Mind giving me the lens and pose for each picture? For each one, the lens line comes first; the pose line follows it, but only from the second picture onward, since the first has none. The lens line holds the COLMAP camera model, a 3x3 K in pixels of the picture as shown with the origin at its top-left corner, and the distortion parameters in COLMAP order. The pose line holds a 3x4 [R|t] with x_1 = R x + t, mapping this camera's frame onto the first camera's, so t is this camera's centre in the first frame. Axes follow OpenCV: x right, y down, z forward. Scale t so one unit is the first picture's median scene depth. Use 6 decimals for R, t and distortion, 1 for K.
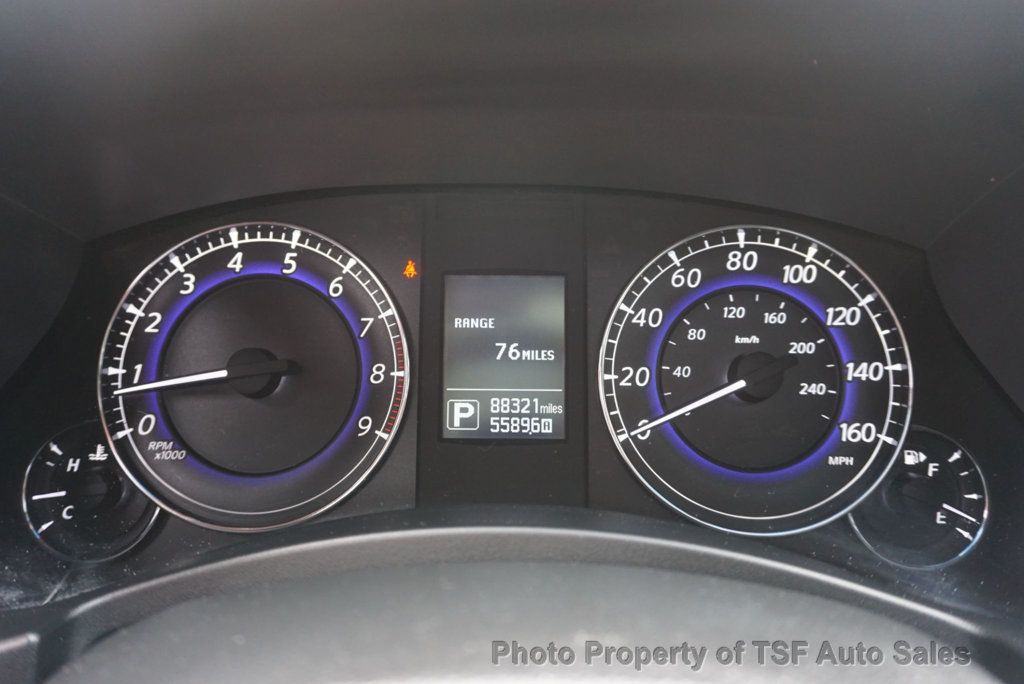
lens RADIAL K [[811.0, 0, 518.6], [0, 811.0, 333.9], [0, 0, 1]] dist [0.011868, -0.001473]
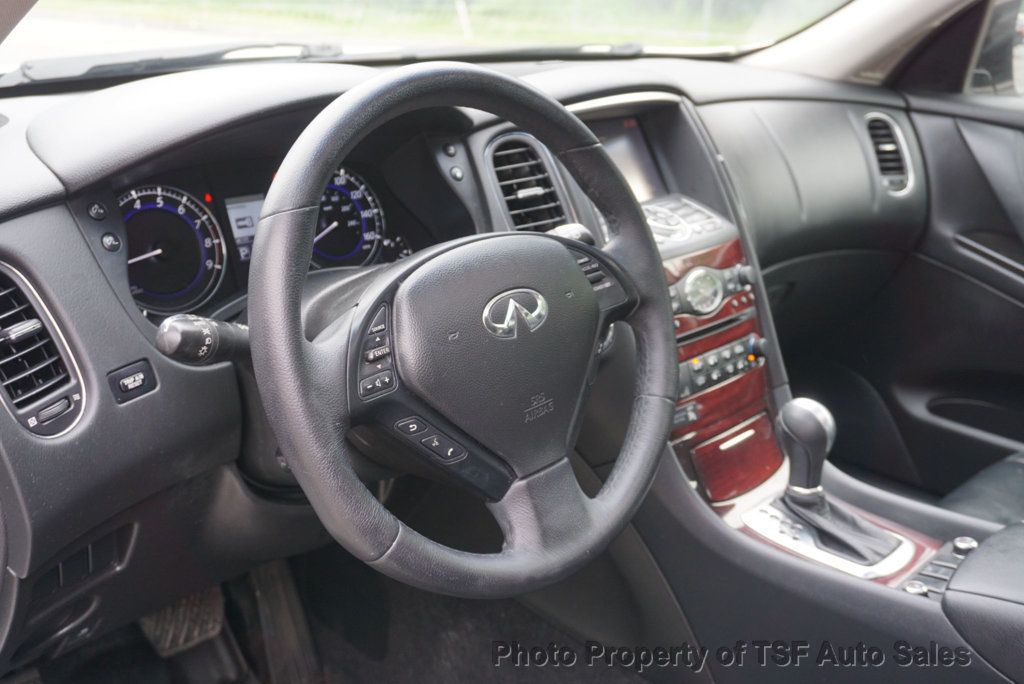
lens RADIAL K [[1077.3, 0, 484.8], [0, 1077.3, 330.5], [0, 0, 1]] dist [0.005672, 0.000000]
pose [[0.691082, -0.213514, 0.690520, -1.829826], [0.146169, 0.976917, 0.155782, -0.074238], [-0.707842, -0.006726, 0.706339, -1.783704]]
